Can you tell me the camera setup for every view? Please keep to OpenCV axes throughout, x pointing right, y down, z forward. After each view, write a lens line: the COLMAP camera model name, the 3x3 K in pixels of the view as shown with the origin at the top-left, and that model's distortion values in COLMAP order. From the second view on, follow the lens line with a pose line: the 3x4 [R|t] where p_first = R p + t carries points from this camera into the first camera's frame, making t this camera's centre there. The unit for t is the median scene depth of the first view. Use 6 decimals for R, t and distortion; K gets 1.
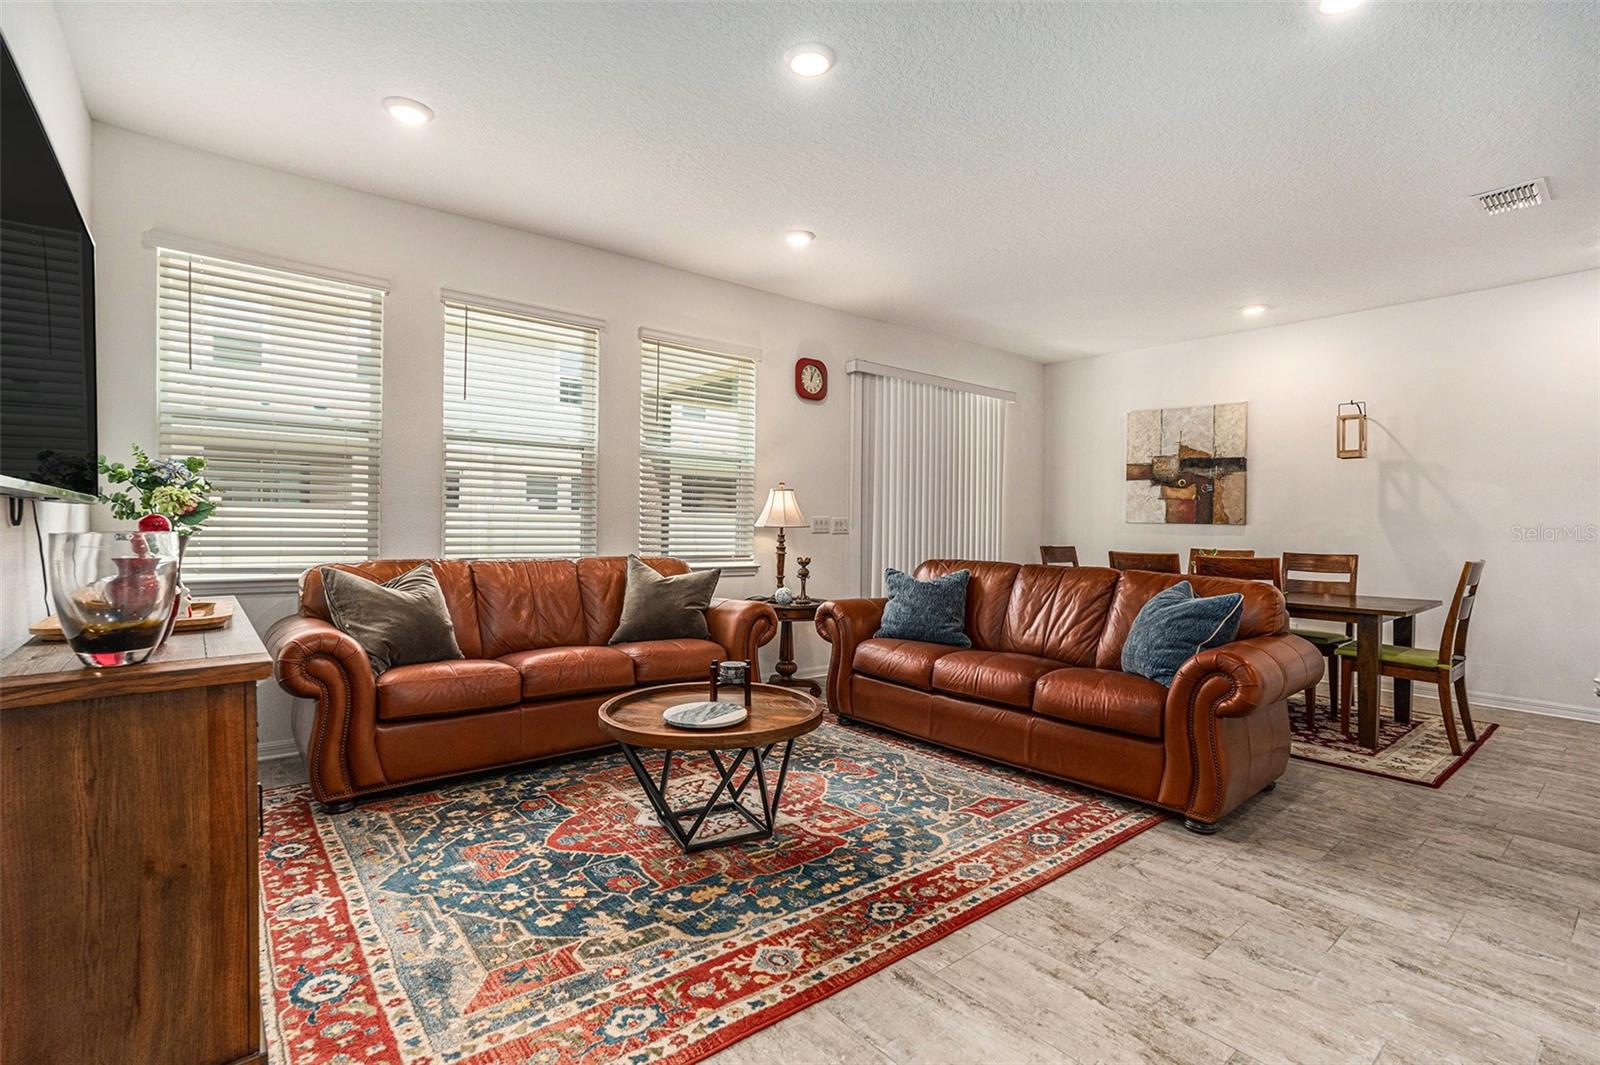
lens RADIAL K [[735.9, 0, 799.7], [0, 735.9, 529.5], [0, 0, 1]] dist [-0.038253, 0.014388]
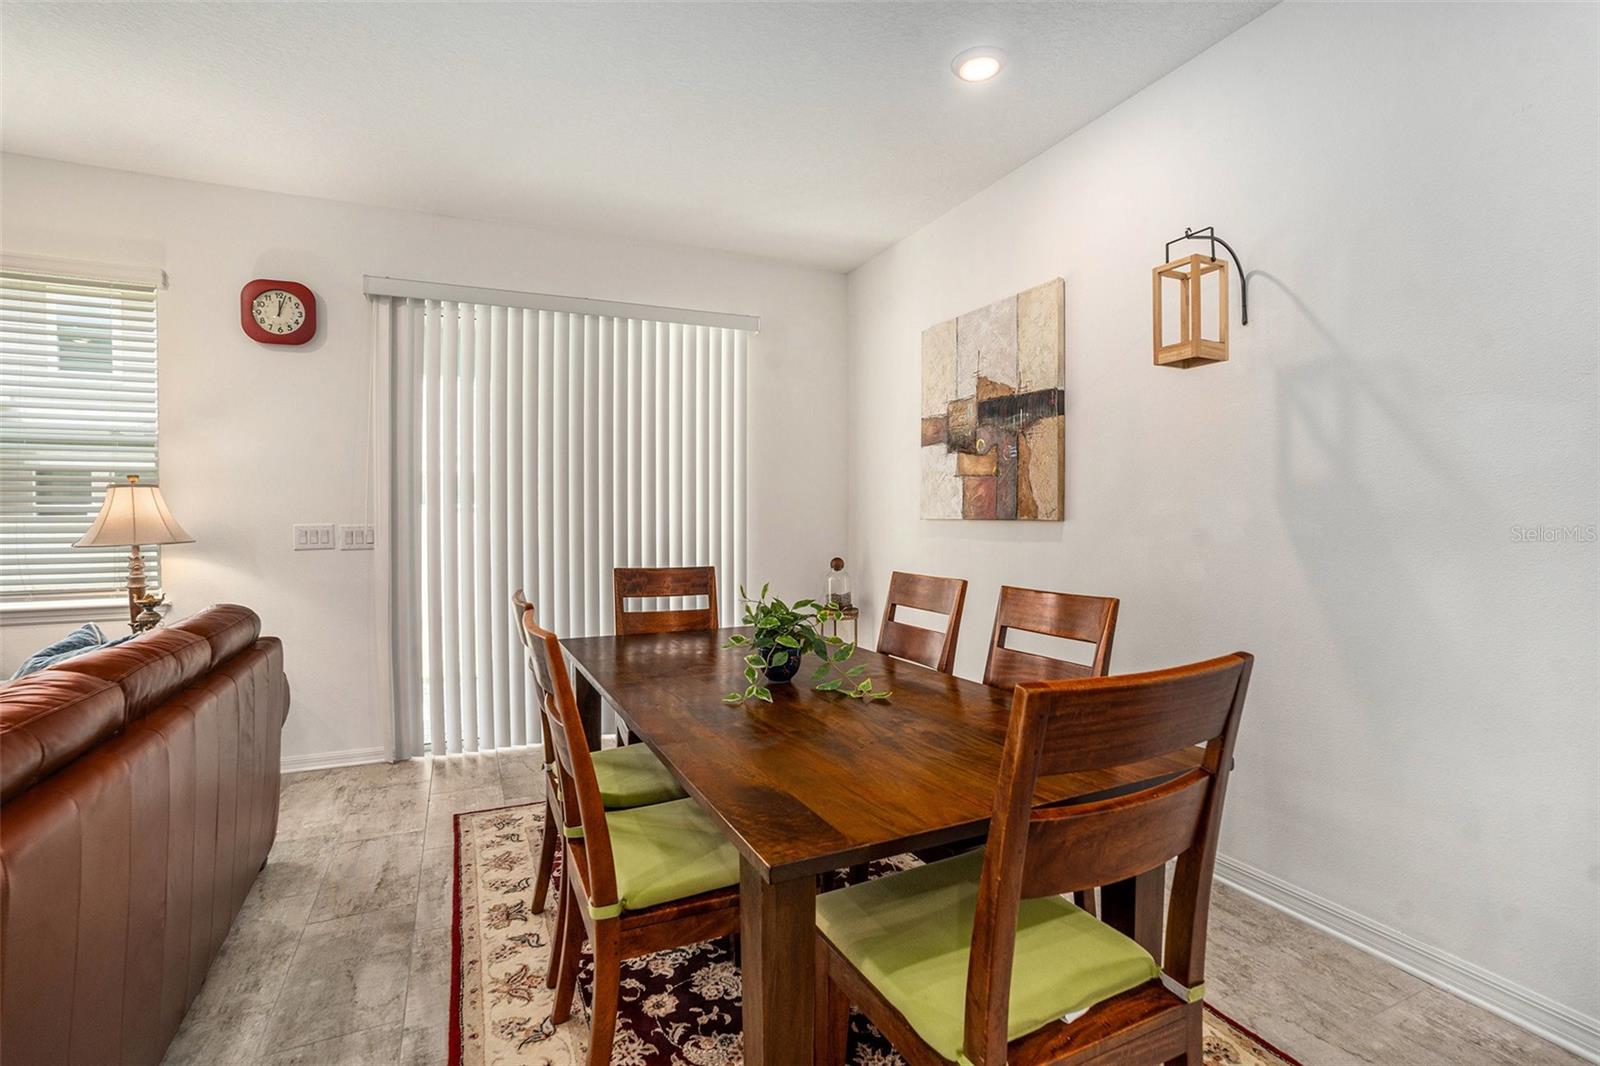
lens RADIAL K [[735.9, 0, 795.7], [0, 735.9, 526.6], [0, 0, 1]] dist [-0.038253, 0.014388]
pose [[0.968479, -0.019717, -0.248312, 0.963917], [0.020869, 0.999780, 0.002008, -0.012528], [0.248218, -0.007126, 0.968678, 0.788612]]
